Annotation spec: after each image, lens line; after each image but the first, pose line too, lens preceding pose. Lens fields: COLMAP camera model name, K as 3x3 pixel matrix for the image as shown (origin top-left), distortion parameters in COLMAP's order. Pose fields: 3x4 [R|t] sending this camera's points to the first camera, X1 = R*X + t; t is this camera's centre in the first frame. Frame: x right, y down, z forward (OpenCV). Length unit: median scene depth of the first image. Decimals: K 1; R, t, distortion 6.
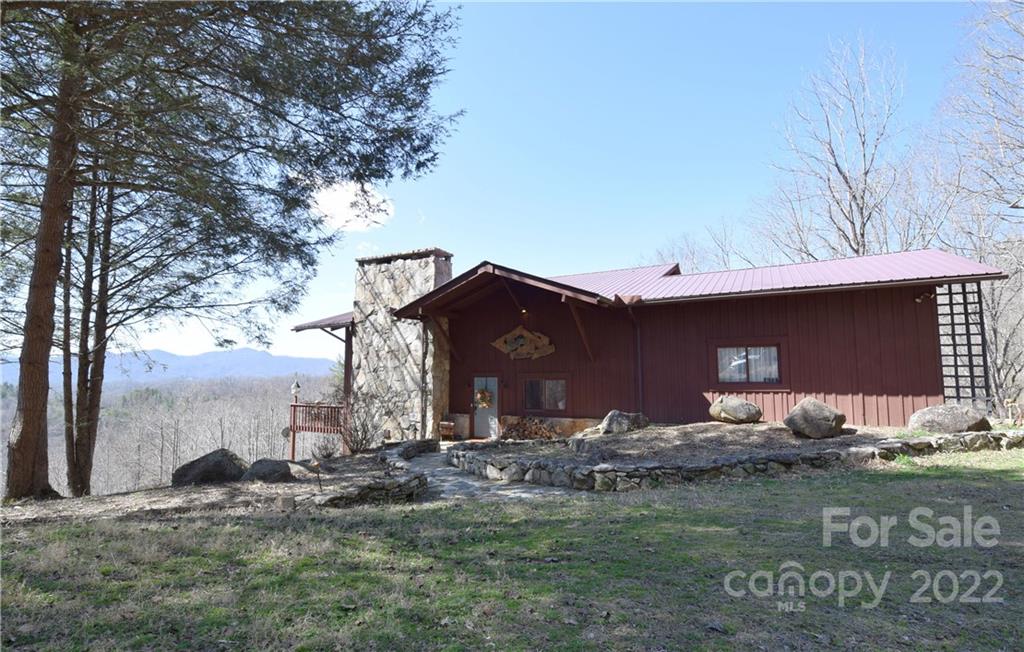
lens RADIAL K [[494.1, 0, 492.2], [0, 494.1, 335.5], [0, 0, 1]] dist [-0.001694, -0.000376]
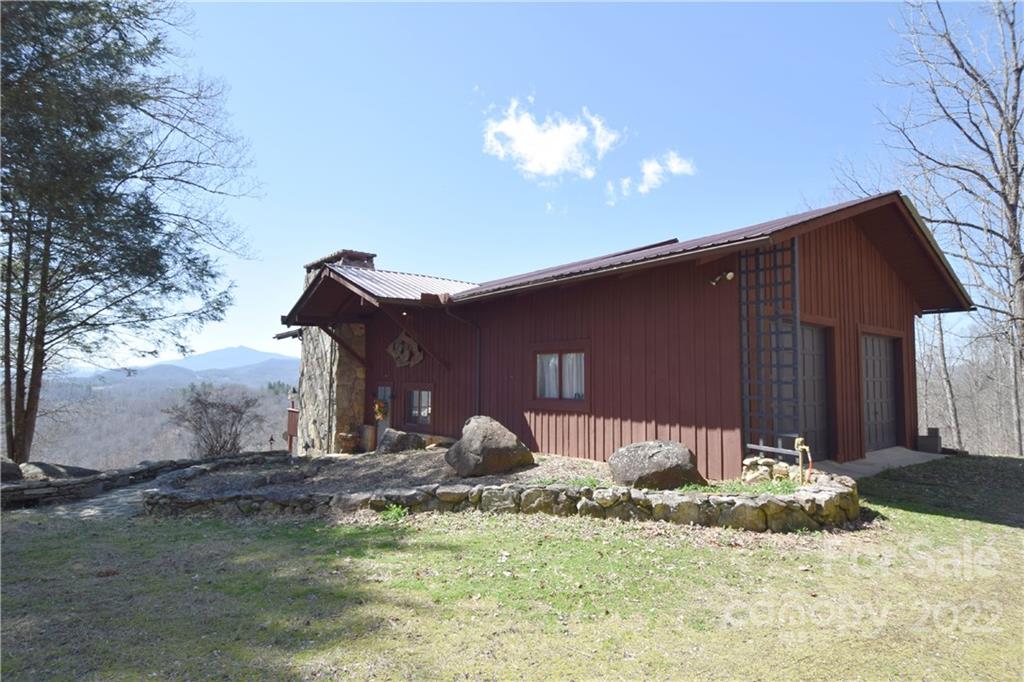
lens RADIAL K [[552.9, 0, 512.0], [0, 552.9, 341.0], [0, 0, 1]] dist [0.001045, 0.000243]
pose [[0.926846, -0.021039, -0.374852, 0.601664], [0.028168, 0.999511, 0.013546, -0.007485], [0.374384, -0.023114, 0.926986, 0.133243]]
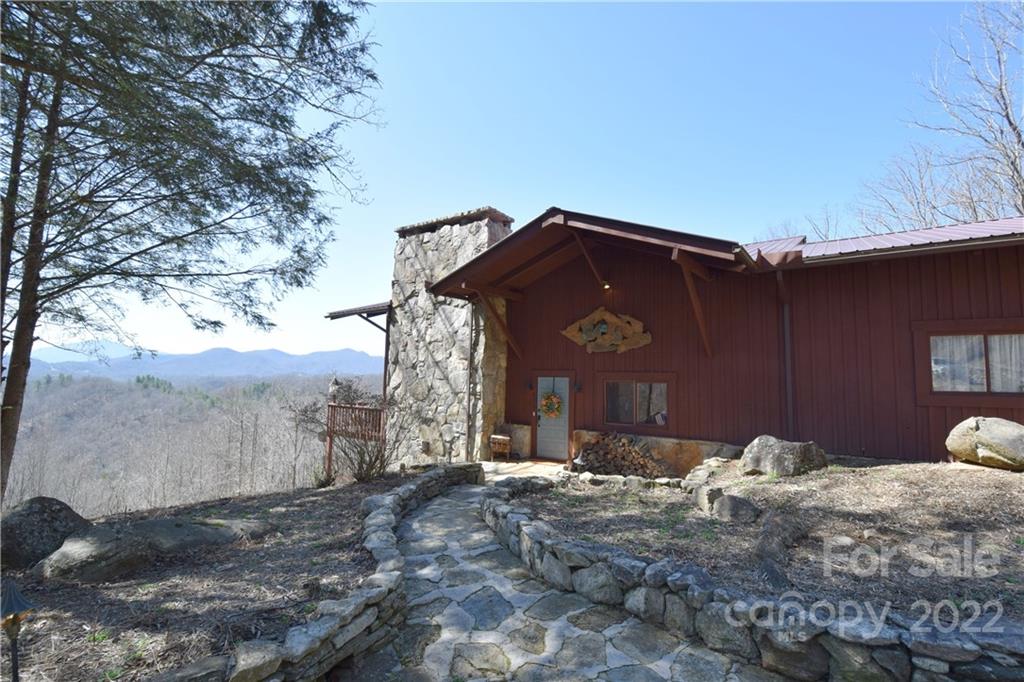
lens RADIAL K [[461.4, 0, 512.0], [0, 461.4, 341.0], [0, 0, 1]] dist [0.002280, -0.016515]
pose [[0.993317, 0.012427, -0.114744, 0.004674], [-0.012111, 0.999921, 0.003448, 0.028531], [0.114777, -0.002035, 0.993389, 0.302054]]
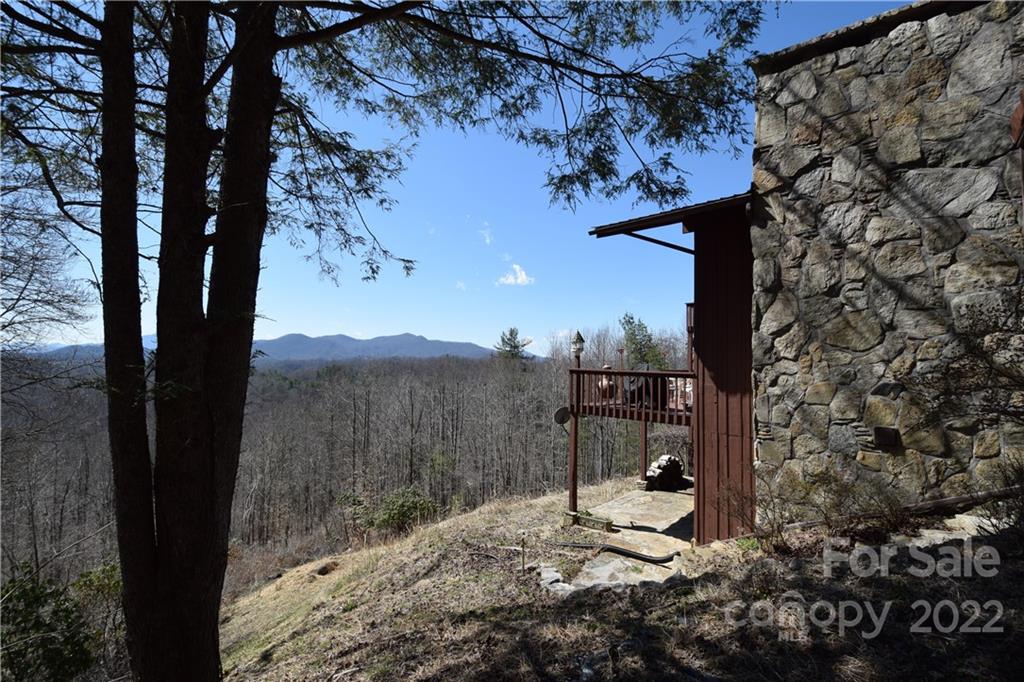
lens RADIAL K [[461.4, 0, 512.0], [0, 461.4, 341.0], [0, 0, 1]] dist [0.002280, -0.016515]
pose [[0.971031, 0.009303, -0.238772, -0.449394], [0.000609, 0.999142, 0.041406, 0.107030], [0.238952, -0.040352, 0.970193, 0.580779]]
